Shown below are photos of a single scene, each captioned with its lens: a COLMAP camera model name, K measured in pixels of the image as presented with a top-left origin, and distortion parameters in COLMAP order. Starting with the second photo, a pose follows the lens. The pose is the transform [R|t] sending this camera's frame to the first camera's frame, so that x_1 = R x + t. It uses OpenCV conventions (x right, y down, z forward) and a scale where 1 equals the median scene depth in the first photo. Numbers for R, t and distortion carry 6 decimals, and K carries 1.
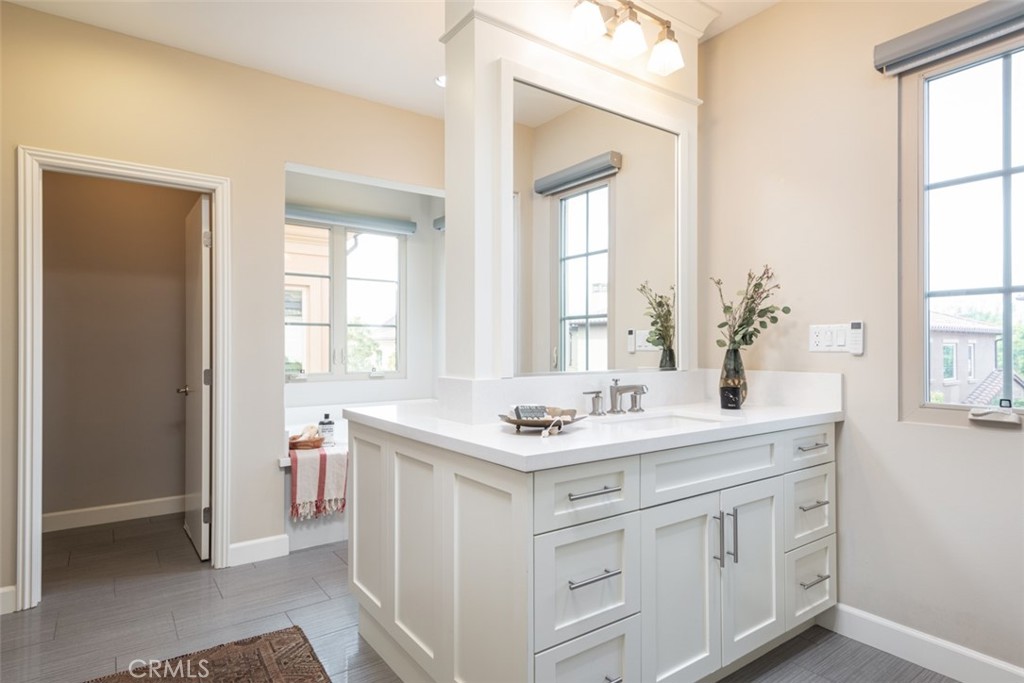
lens RADIAL K [[573.5, 0, 511.3], [0, 573.5, 343.8], [0, 0, 1]] dist [0.007291, 0.001781]
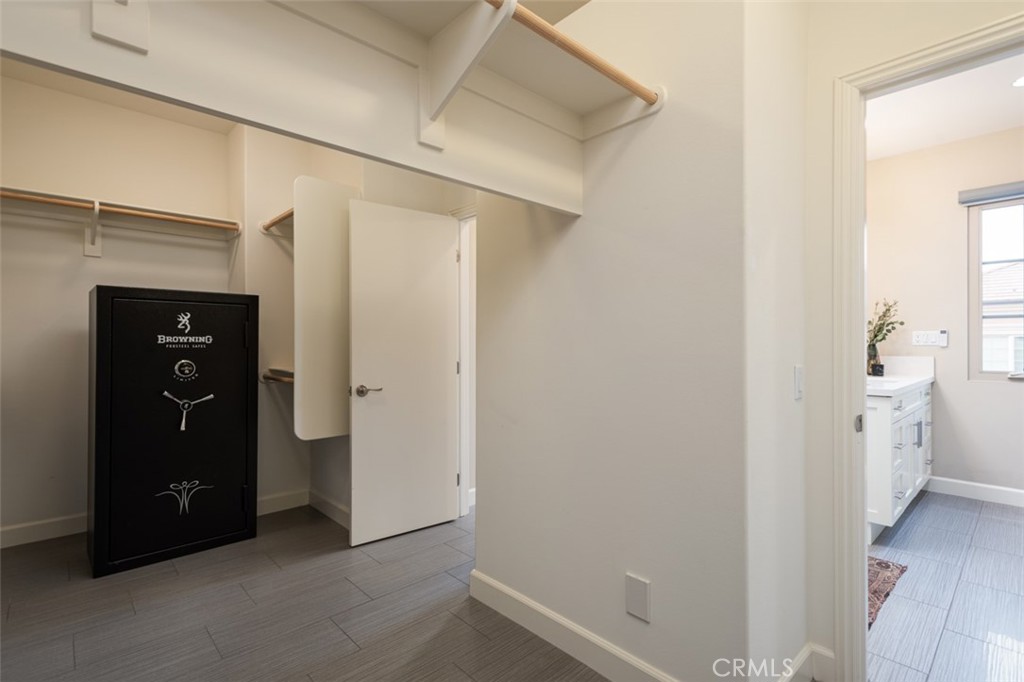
lens RADIAL K [[495.7, 0, 513.6], [0, 495.7, 340.5], [0, 0, 1]] dist [-0.004003, -0.000745]
pose [[0.990478, 0.000719, 0.137670, -1.056952], [0.000223, 0.999977, -0.006825, 0.008572], [-0.137671, 0.006791, 0.990455, -0.444251]]
